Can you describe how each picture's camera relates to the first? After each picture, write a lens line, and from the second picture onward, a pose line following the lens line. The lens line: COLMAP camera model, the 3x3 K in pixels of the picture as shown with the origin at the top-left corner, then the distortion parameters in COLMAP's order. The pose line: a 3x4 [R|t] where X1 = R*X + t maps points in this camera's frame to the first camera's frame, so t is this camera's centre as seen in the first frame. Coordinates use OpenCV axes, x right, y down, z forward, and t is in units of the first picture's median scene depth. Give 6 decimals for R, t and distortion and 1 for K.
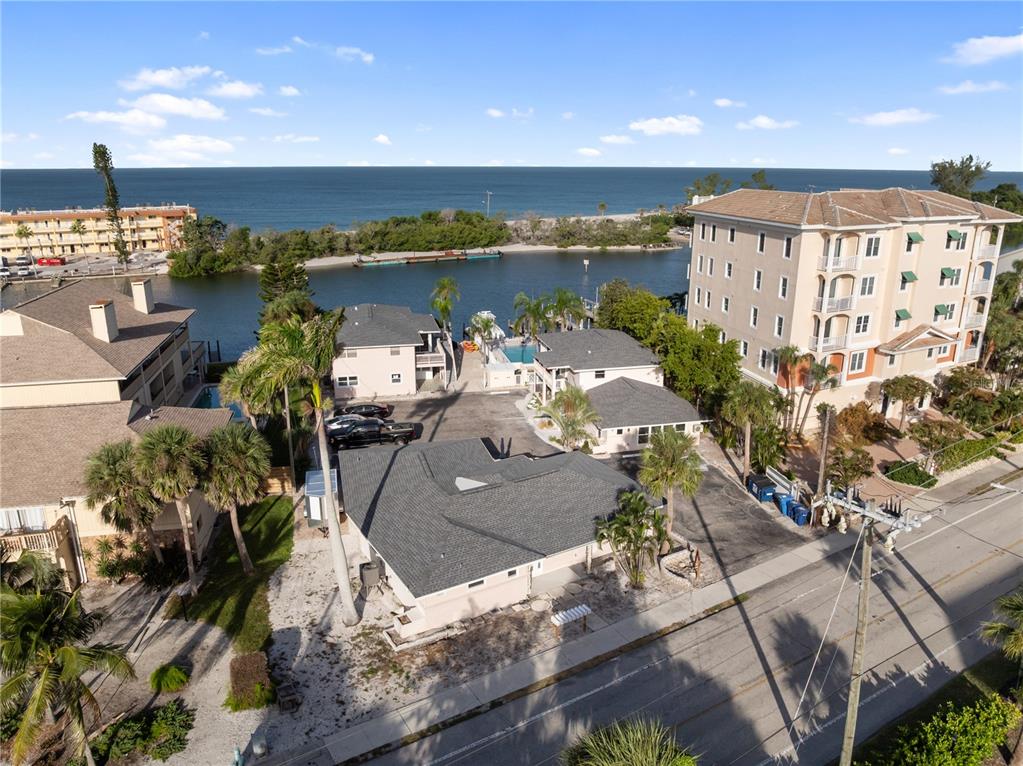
lens RADIAL K [[718.9, 0, 511.5], [0, 718.9, 383.0], [0, 0, 1]] dist [-0.040595, 0.008495]
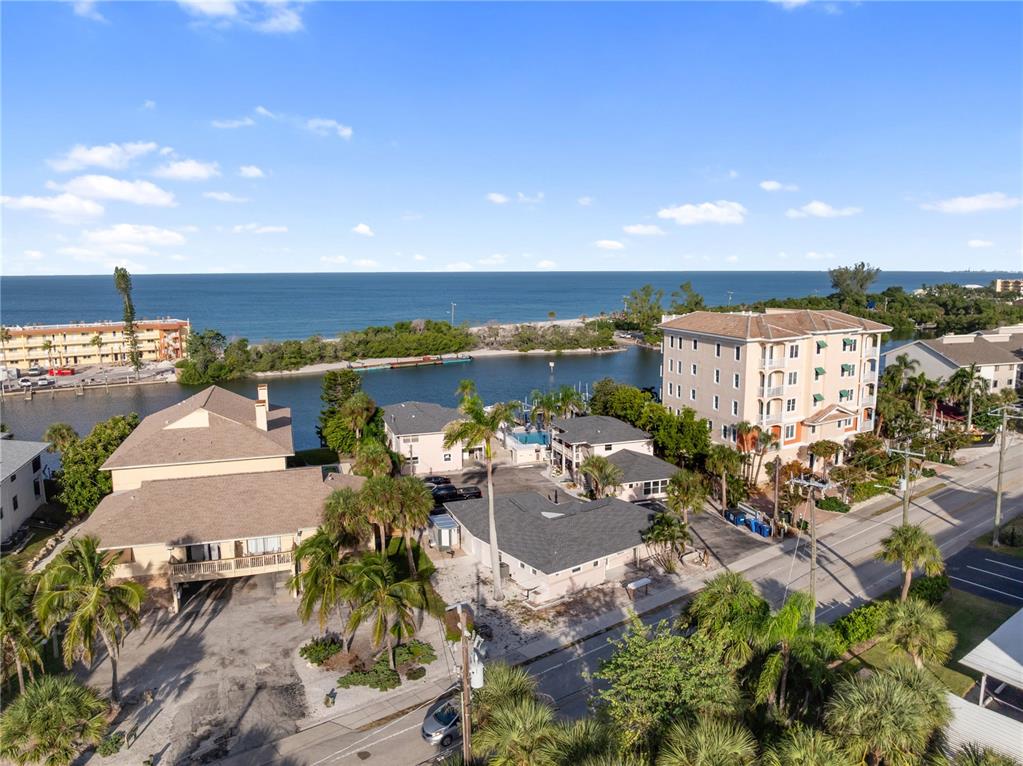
lens RADIAL K [[717.7, 0, 511.0], [0, 717.7, 387.2], [0, 0, 1]] dist [-0.023586, -0.027316]
pose [[0.995032, -0.022864, 0.096897, -0.196661], [0.035550, 0.990707, -0.131288, 0.048490], [-0.092995, 0.134081, 0.986597, -0.351747]]
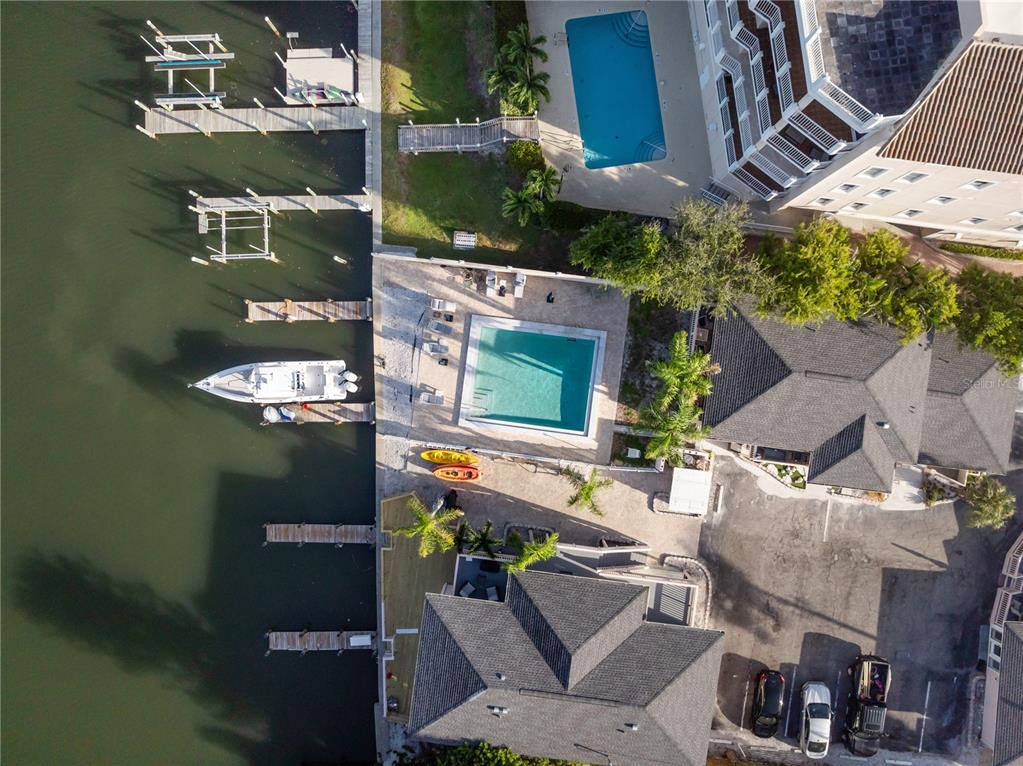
lens RADIAL K [[717.7, 0, 511.0], [0, 717.7, 387.2], [0, 0, 1]] dist [-0.023586, -0.027316]
pose [[0.331792, -0.943327, -0.006981, 0.028716], [0.279120, 0.091100, 0.955925, -0.847419], [-0.901114, -0.319117, 0.293527, 1.206878]]
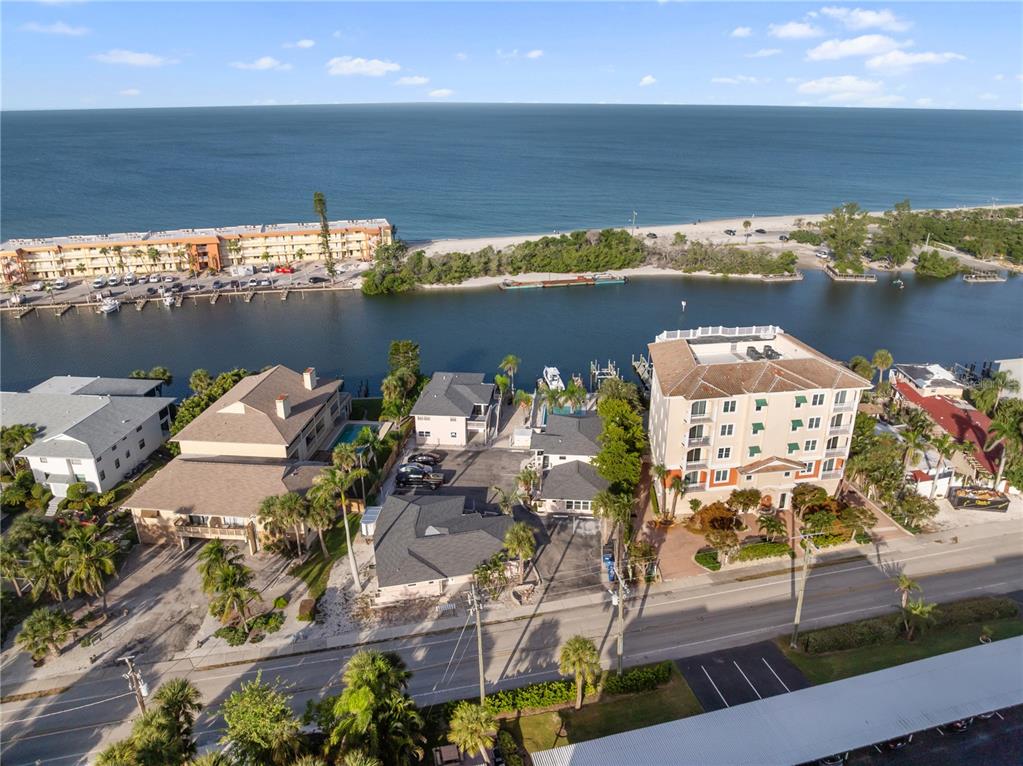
lens RADIAL K [[717.7, 0, 511.0], [0, 717.7, 387.2], [0, 0, 1]] dist [-0.023586, -0.027316]
pose [[0.955338, 0.106826, -0.275530, 0.451989], [-0.083017, 0.991845, 0.096708, -0.321763], [0.283613, -0.069515, 0.956416, -0.557254]]
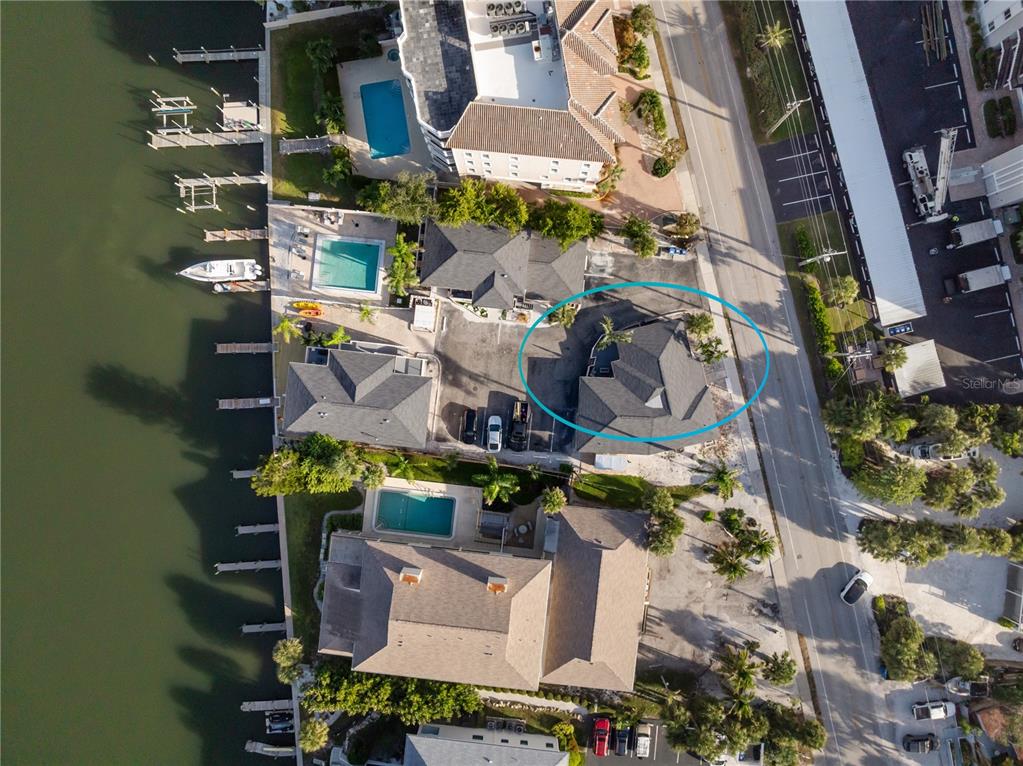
lens RADIAL K [[717.7, 0, 511.0], [0, 717.7, 387.2], [0, 0, 1]] dist [-0.023586, -0.027316]
pose [[0.310812, -0.950468, 0.002613, -0.112842], [0.279138, 0.093908, 0.955648, -1.483782], [-0.908558, -0.296297, 0.294499, 0.530470]]
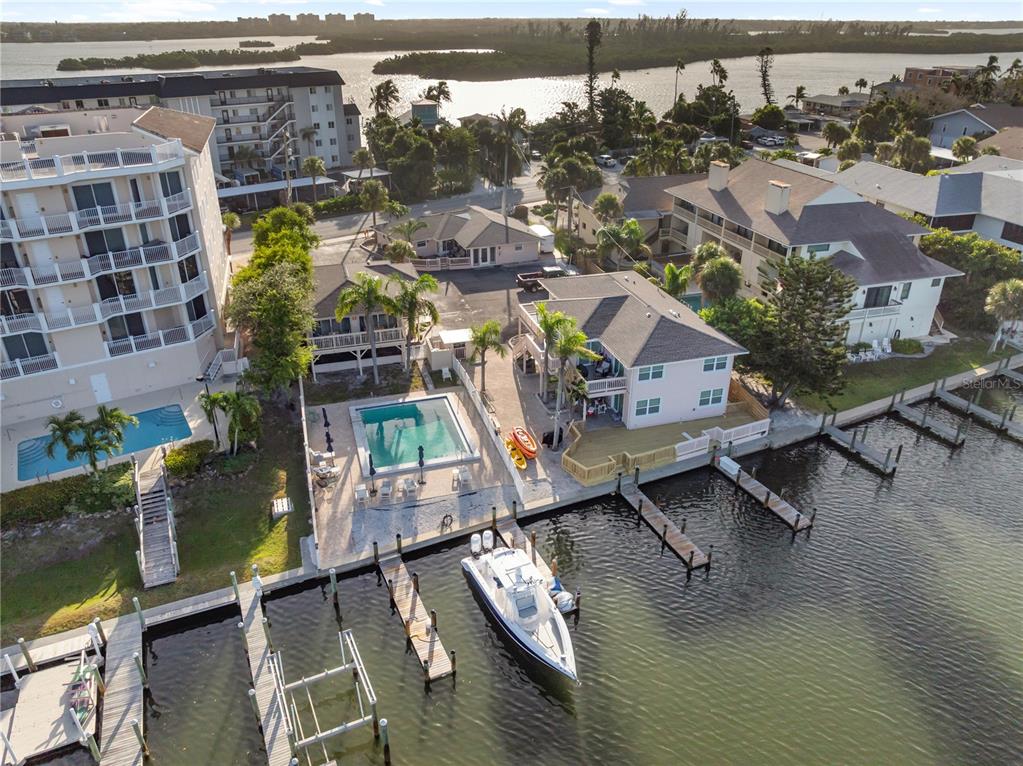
lens RADIAL K [[717.7, 0, 511.0], [0, 717.7, 387.2], [0, 0, 1]] dist [-0.023586, -0.027316]
pose [[-0.996646, 0.035494, -0.073740, -0.016049], [-0.025501, 0.721501, 0.691943, -0.678049], [0.077764, 0.691503, -0.718176, 2.006294]]
